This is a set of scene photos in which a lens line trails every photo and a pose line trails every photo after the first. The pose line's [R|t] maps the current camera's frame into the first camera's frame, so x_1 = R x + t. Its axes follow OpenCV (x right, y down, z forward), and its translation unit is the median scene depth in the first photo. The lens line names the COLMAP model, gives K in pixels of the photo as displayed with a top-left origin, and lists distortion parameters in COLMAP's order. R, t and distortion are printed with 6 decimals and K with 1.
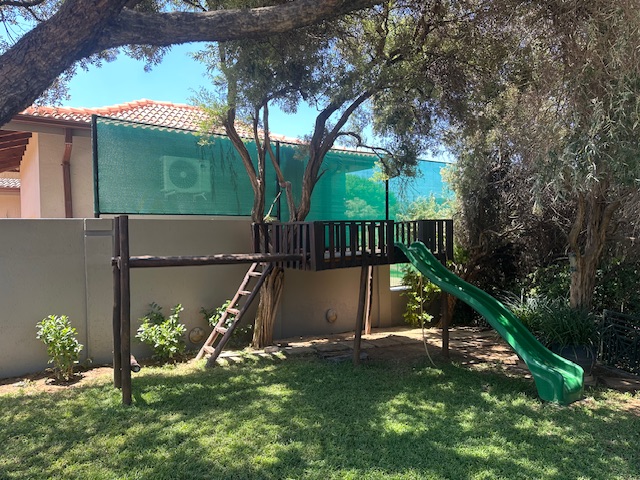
lens RADIAL K [[450.8, 0, 317.3], [0, 450.8, 244.5], [0, 0, 1]] dist [0.013295, -0.004558]
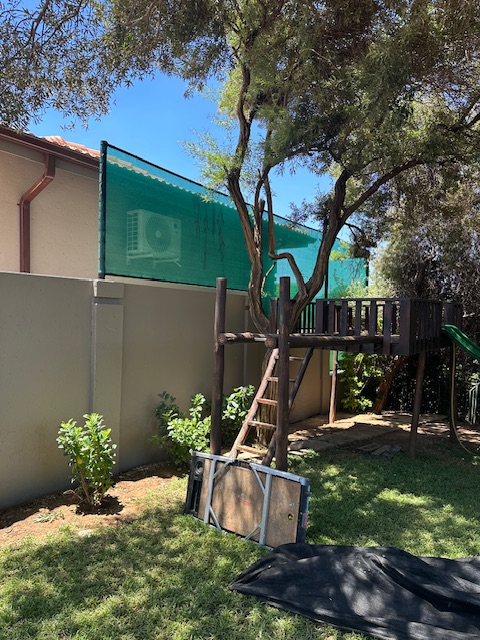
lens RADIAL K [[450.8, 0, 240.0], [0, 450.8, 317.7], [0, 0, 1]] dist [0.013295, -0.004558]
pose [[0.949181, 0.039483, 0.312246, -0.438580], [-0.033017, 0.999117, -0.025969, 0.013831], [-0.312995, 0.014340, 0.949646, 0.194302]]
